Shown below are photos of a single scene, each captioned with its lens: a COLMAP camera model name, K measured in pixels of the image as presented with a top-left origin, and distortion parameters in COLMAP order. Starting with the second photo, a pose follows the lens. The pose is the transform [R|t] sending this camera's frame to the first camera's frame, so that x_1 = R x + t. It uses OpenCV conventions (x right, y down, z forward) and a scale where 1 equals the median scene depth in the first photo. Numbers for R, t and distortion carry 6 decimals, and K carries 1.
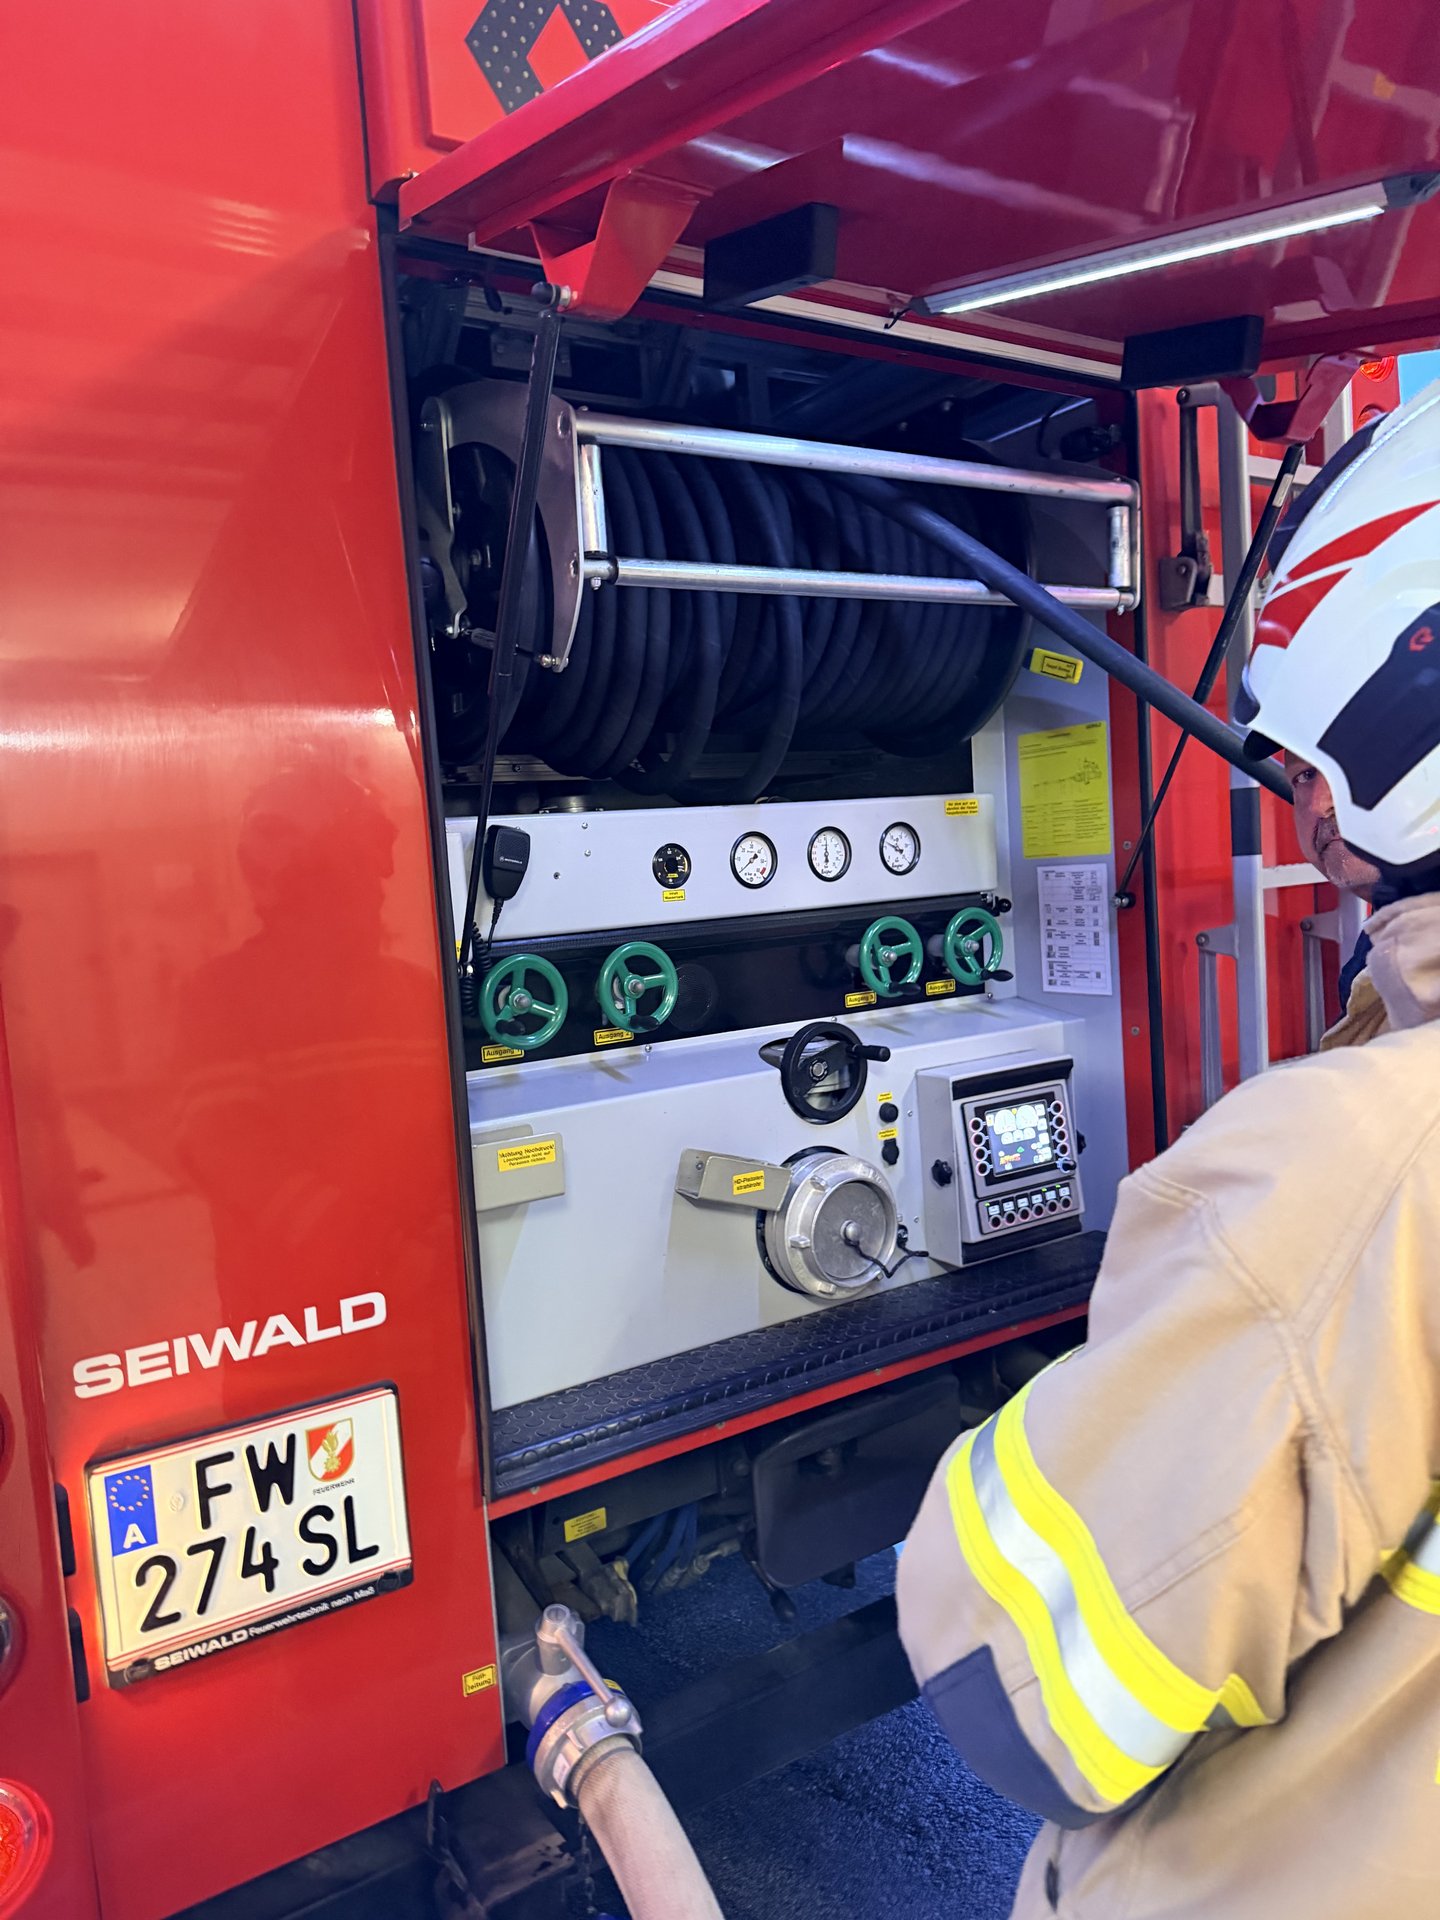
lens RADIAL K [[1312.0, 0, 719.5], [0, 1312.0, 975.4], [0, 0, 1]] dist [0.002638, -0.010216]
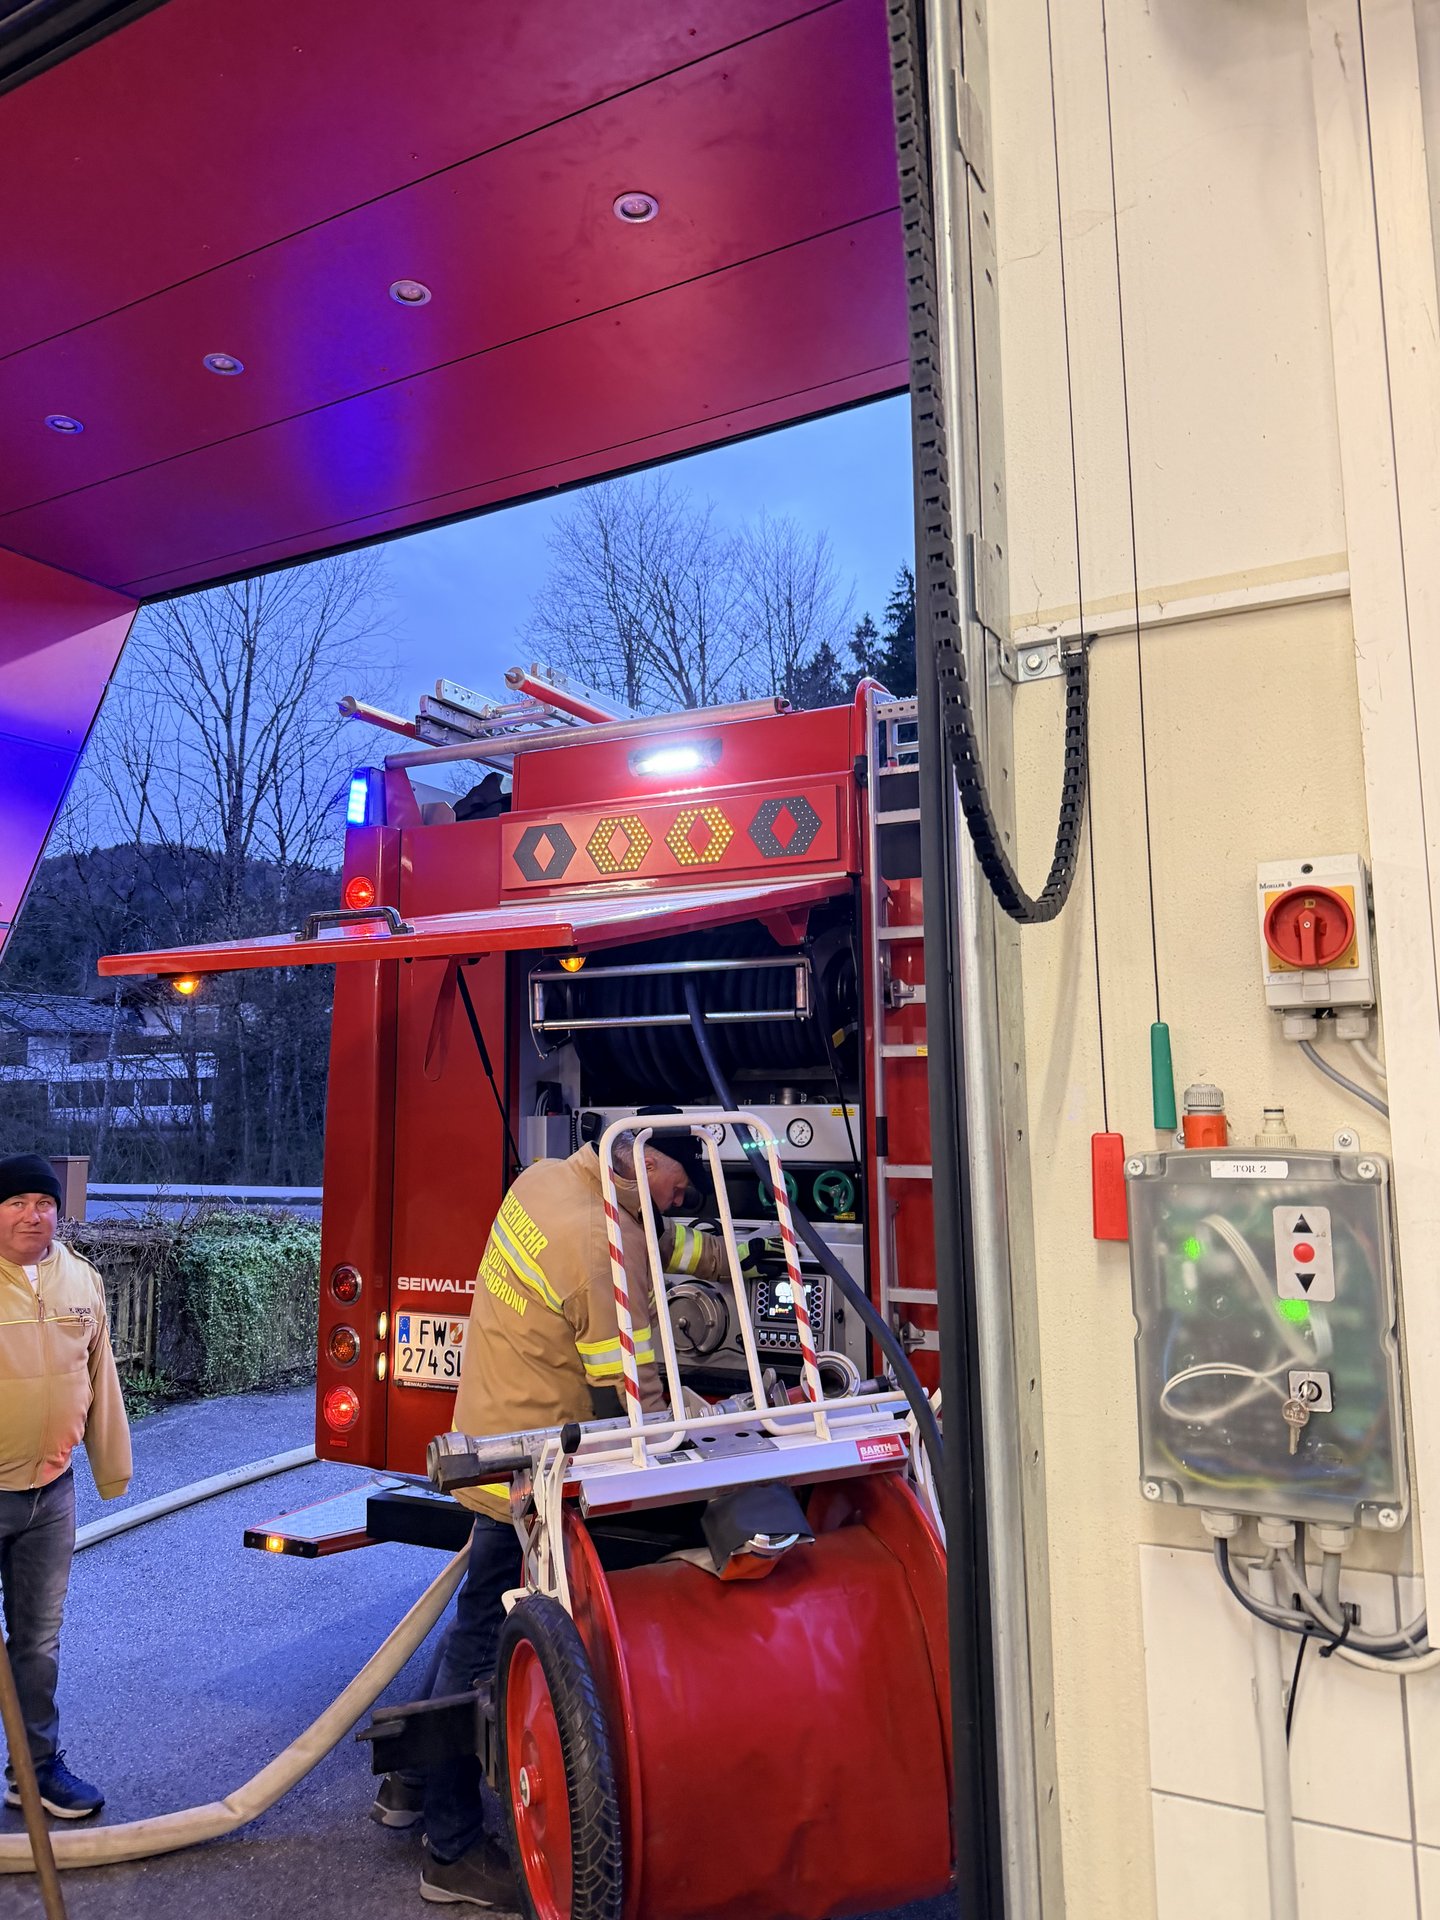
lens RADIAL K [[1363.8, 0, 718.6], [0, 1363.8, 947.6], [0, 0, 1]] dist [0.008779, 0.000416]
pose [[0.532887, -0.029892, -0.845658, 2.579453], [-0.101085, 0.989971, -0.098692, -0.235784], [0.840127, 0.138075, 0.524521, -0.197763]]
